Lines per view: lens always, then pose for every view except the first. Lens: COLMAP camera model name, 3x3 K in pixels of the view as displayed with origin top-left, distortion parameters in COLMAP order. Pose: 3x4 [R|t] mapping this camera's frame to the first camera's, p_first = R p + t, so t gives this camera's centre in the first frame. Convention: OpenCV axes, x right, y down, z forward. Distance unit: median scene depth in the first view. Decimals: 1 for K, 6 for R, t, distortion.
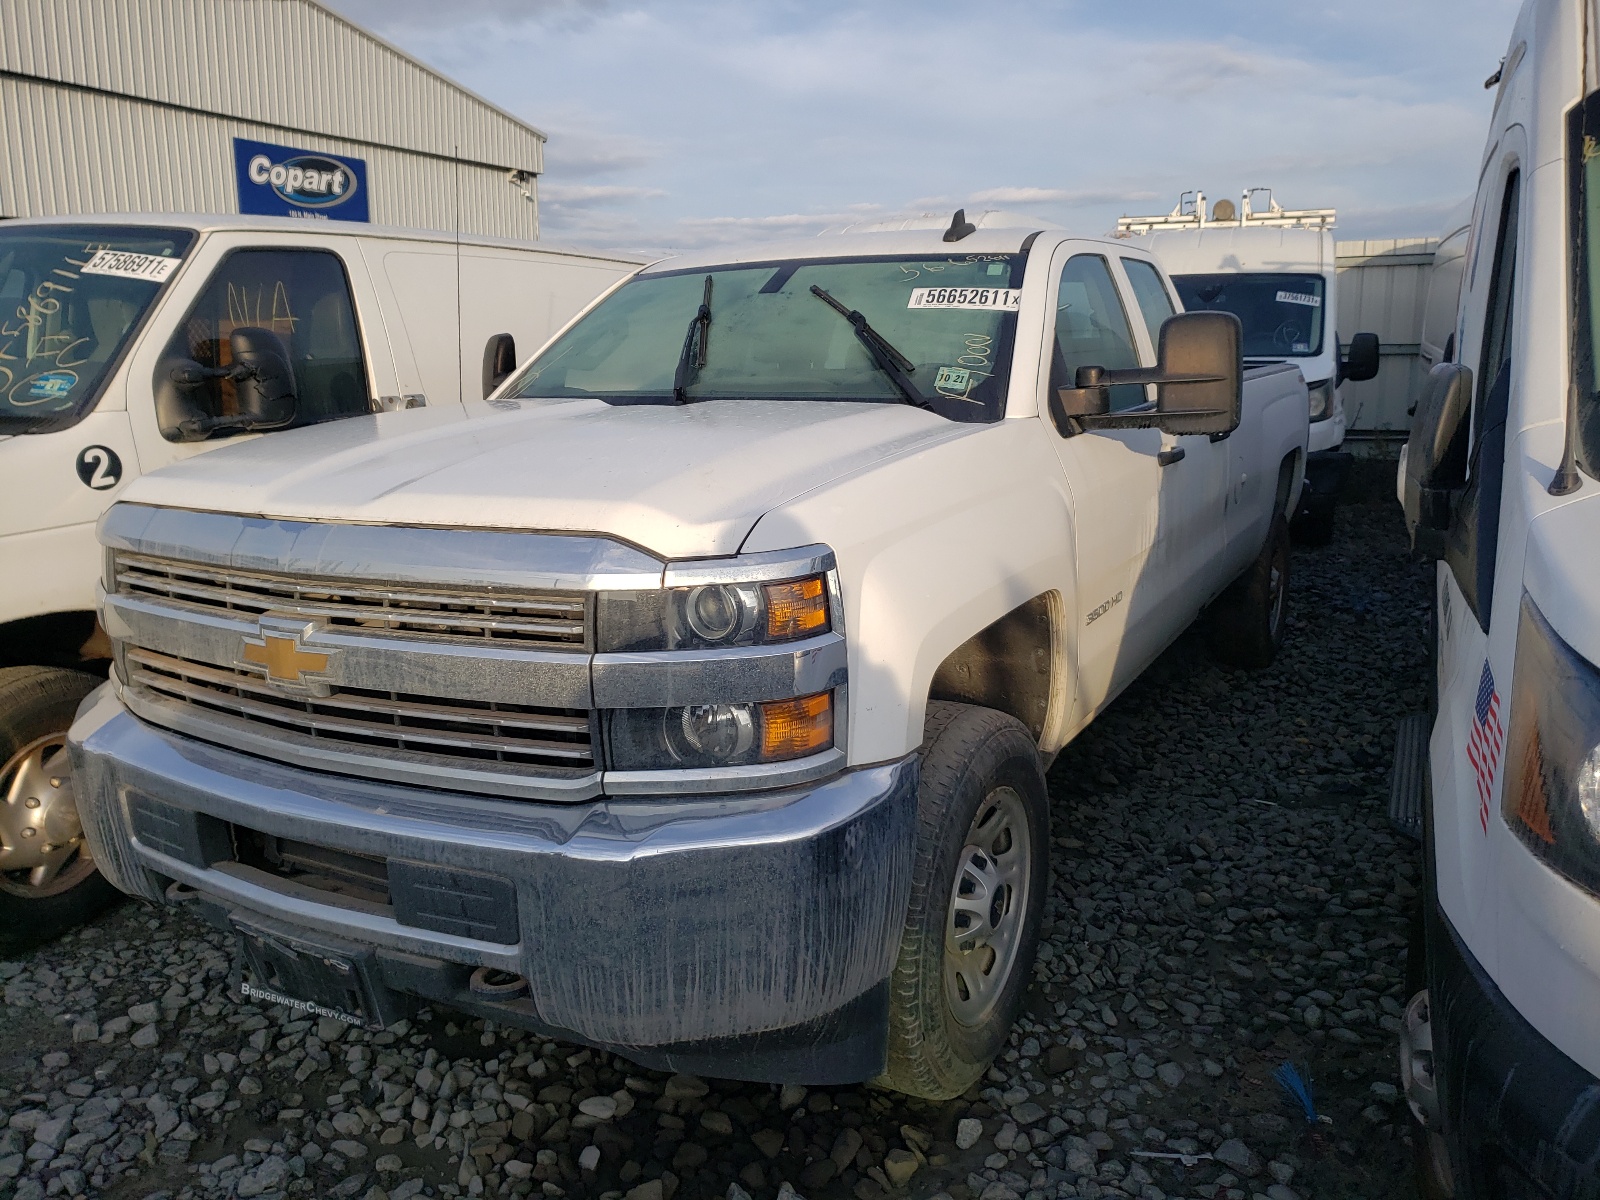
lens RADIAL K [[1240.9, 0, 800.0], [0, 1240.9, 600.0], [0, 0, 1]] dist [-0.000122, -0.102156]
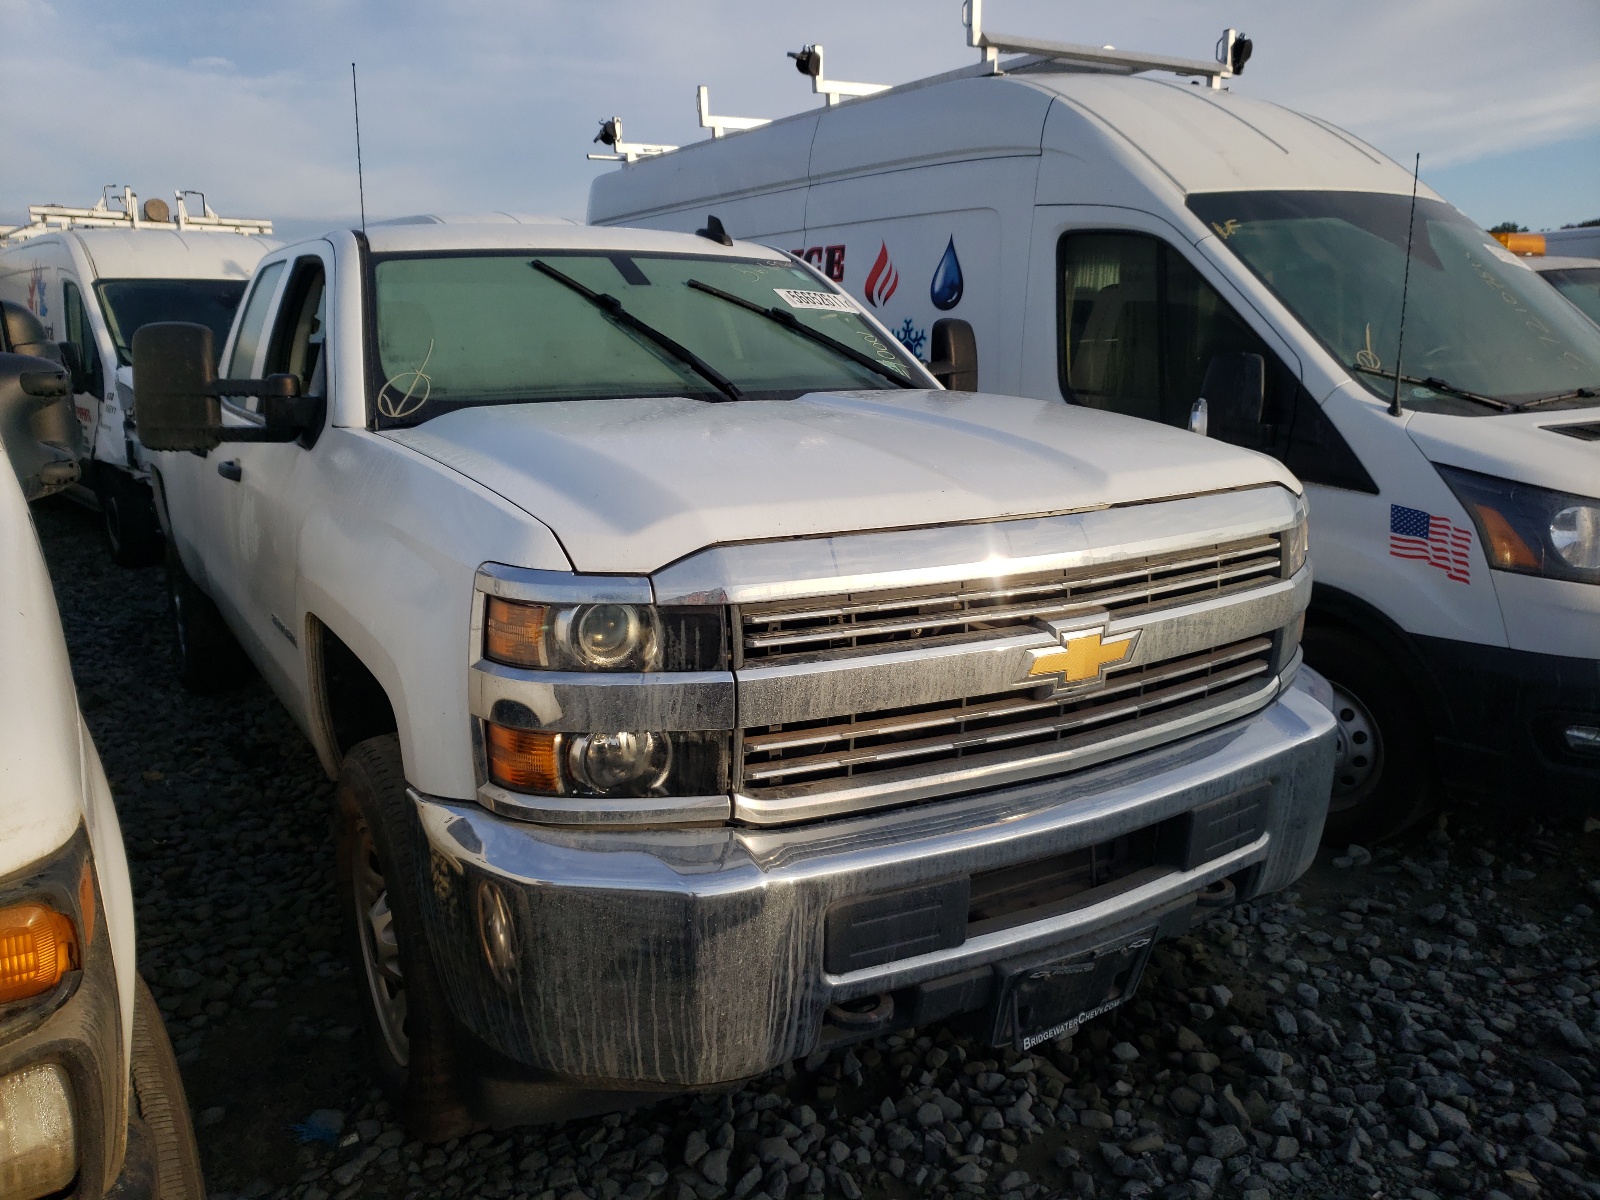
lens RADIAL K [[1188.4, 0, 800.0], [0, 1188.4, 600.0], [0, 0, 1]] dist [0.077331, -0.085617]
pose [[0.510102, -0.160589, 0.844989, -0.238783], [0.165751, 0.982355, 0.086635, -0.021078], [-0.843992, 0.095865, 0.527719, 0.125424]]
